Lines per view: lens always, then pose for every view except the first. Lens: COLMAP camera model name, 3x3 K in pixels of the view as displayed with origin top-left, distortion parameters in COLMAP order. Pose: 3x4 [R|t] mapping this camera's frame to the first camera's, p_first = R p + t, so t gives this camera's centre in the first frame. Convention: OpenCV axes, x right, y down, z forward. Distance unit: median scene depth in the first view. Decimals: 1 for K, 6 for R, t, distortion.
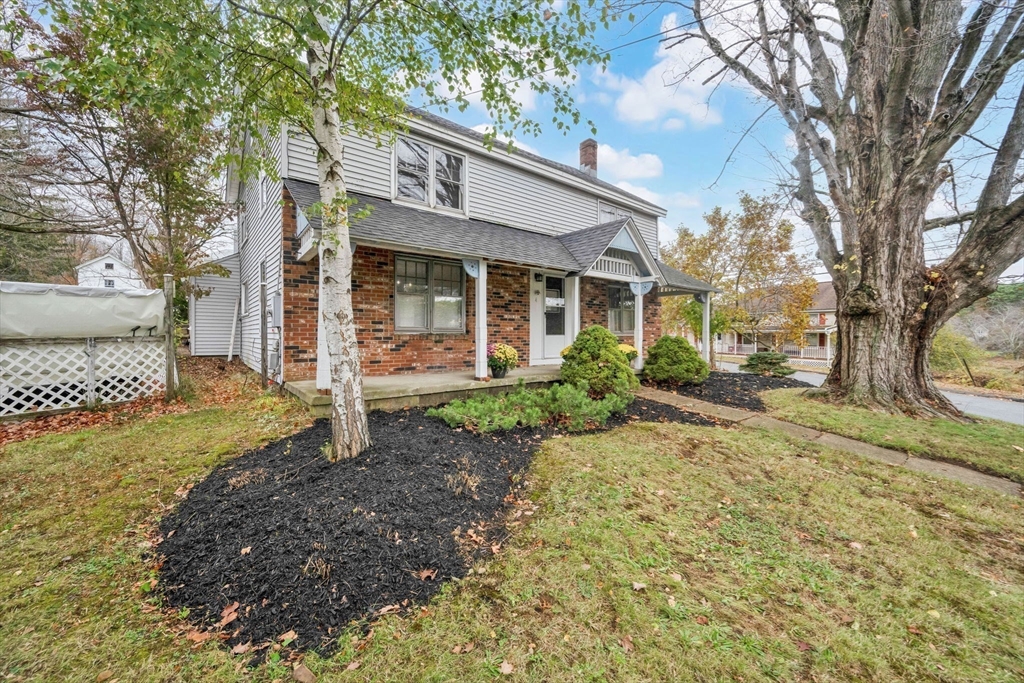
lens RADIAL K [[415.4, 0, 519.5], [0, 415.4, 339.3], [0, 0, 1]] dist [-0.001659, -0.000140]
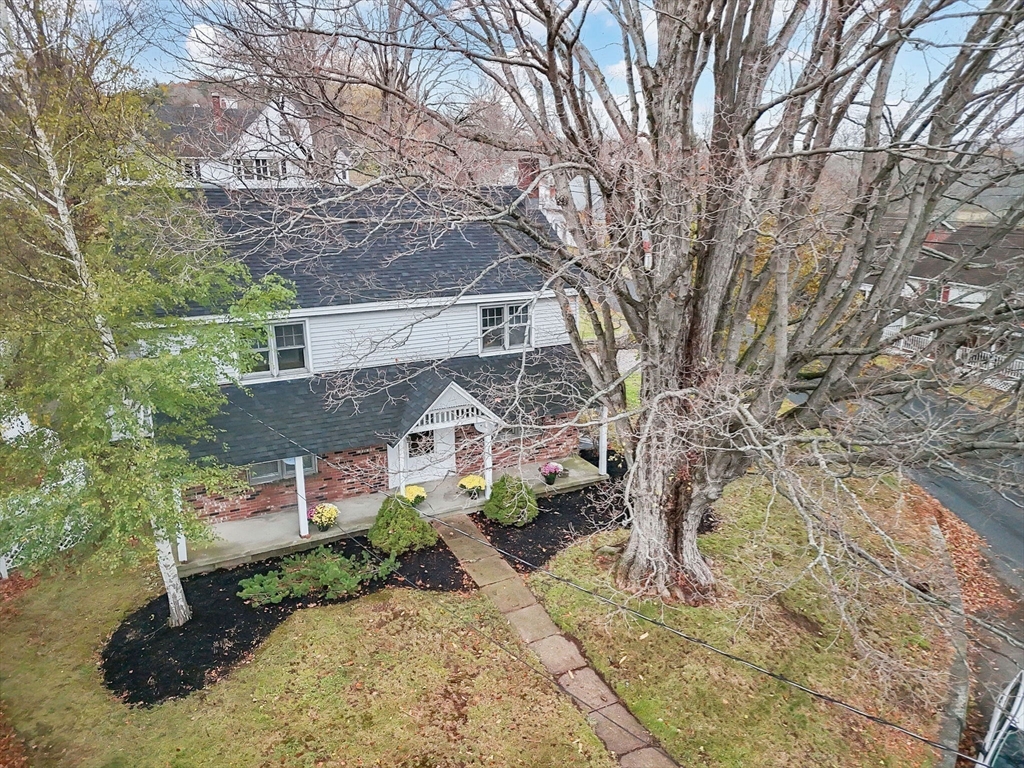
lens RADIAL K [[768.9, 0, 512.0], [0, 768.9, 384.0], [0, 0, 1]] dist [0.004681, 0.001852]
pose [[0.979527, 0.039985, -0.197304, 1.017249], [0.005652, 0.974228, 0.225495, -0.920681], [0.201235, -0.221993, 0.954056, -1.090280]]
